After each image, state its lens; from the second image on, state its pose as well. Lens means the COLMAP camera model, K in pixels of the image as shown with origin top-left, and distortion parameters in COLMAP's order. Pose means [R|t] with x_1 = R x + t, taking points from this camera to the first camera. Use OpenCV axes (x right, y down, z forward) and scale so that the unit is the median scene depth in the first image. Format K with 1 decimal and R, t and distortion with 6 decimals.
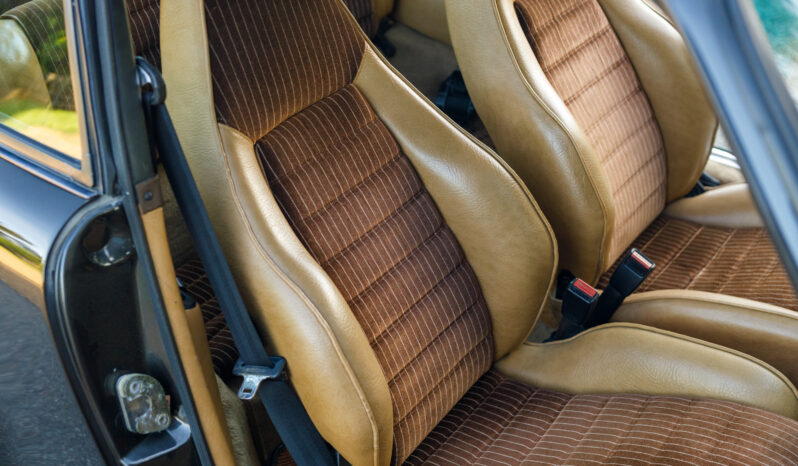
lens RADIAL K [[1131.8, 0, 399.0], [0, 1131.8, 233.0], [0, 0, 1]] dist [0.005084, 0.006044]
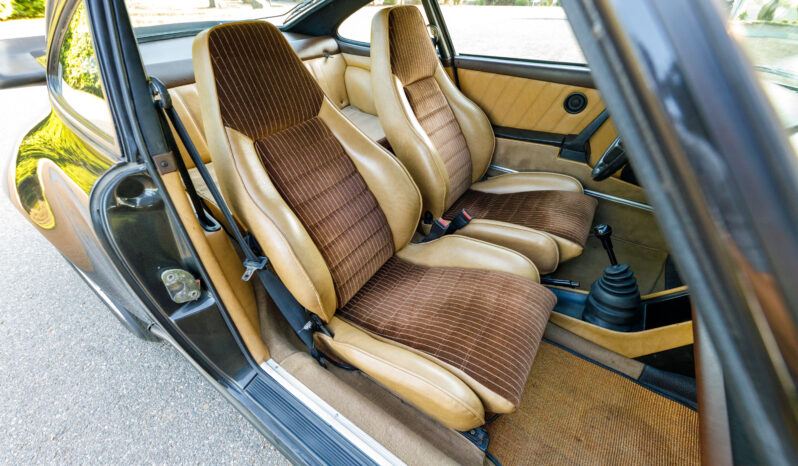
lens RADIAL K [[312.1, 0, 403.2], [0, 312.1, 234.7], [0, 0, 1]] dist [0.003089, -0.000008]
pose [[0.999425, -0.012240, 0.031619, 0.093110], [0.009253, 0.995629, 0.092940, 0.026276], [-0.032619, -0.092594, 0.995170, 0.451138]]
